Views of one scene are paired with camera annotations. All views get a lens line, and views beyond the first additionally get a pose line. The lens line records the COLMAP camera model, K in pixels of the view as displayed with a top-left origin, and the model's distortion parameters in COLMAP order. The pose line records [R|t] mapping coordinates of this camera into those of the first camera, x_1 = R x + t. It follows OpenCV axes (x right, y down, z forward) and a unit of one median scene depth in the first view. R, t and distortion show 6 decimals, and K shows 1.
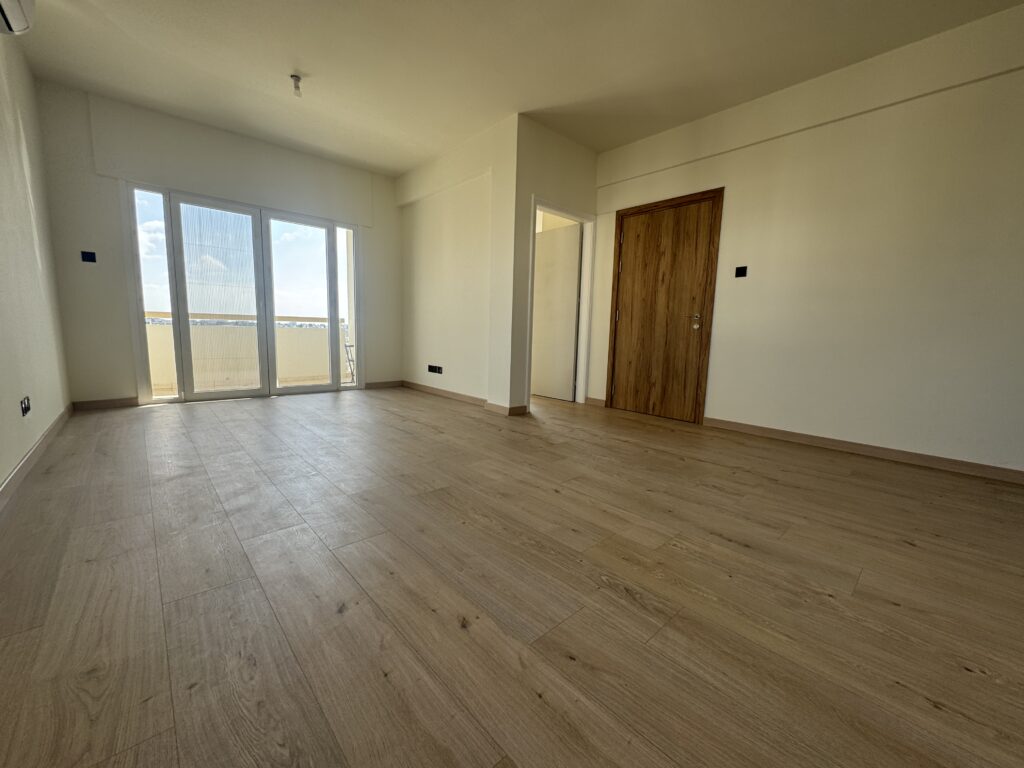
lens RADIAL K [[408.8, 0, 515.0], [0, 408.8, 383.9], [0, 0, 1]] dist [-0.003133, 0.000673]
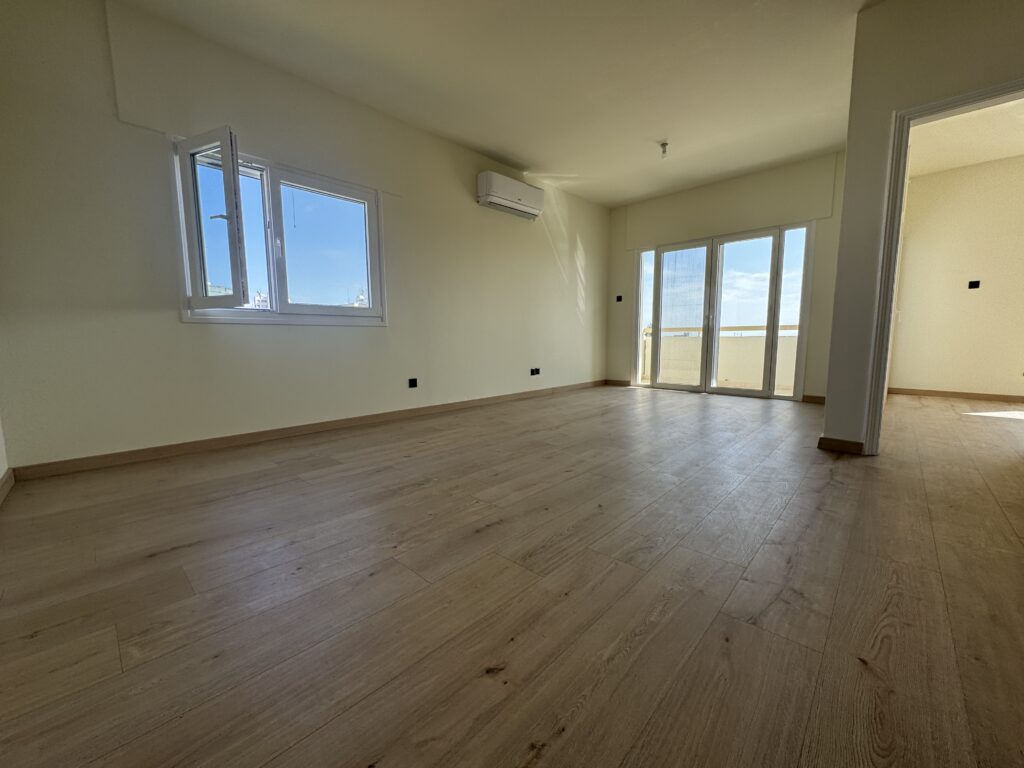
lens RADIAL K [[408.8, 0, 512.4], [0, 408.8, 383.9], [0, 0, 1]] dist [-0.003133, 0.000673]
pose [[0.071163, 0.085254, -0.993815, 1.099563], [-0.123228, 0.989460, 0.076056, -0.036157], [0.989824, 0.117053, 0.080919, 0.682413]]
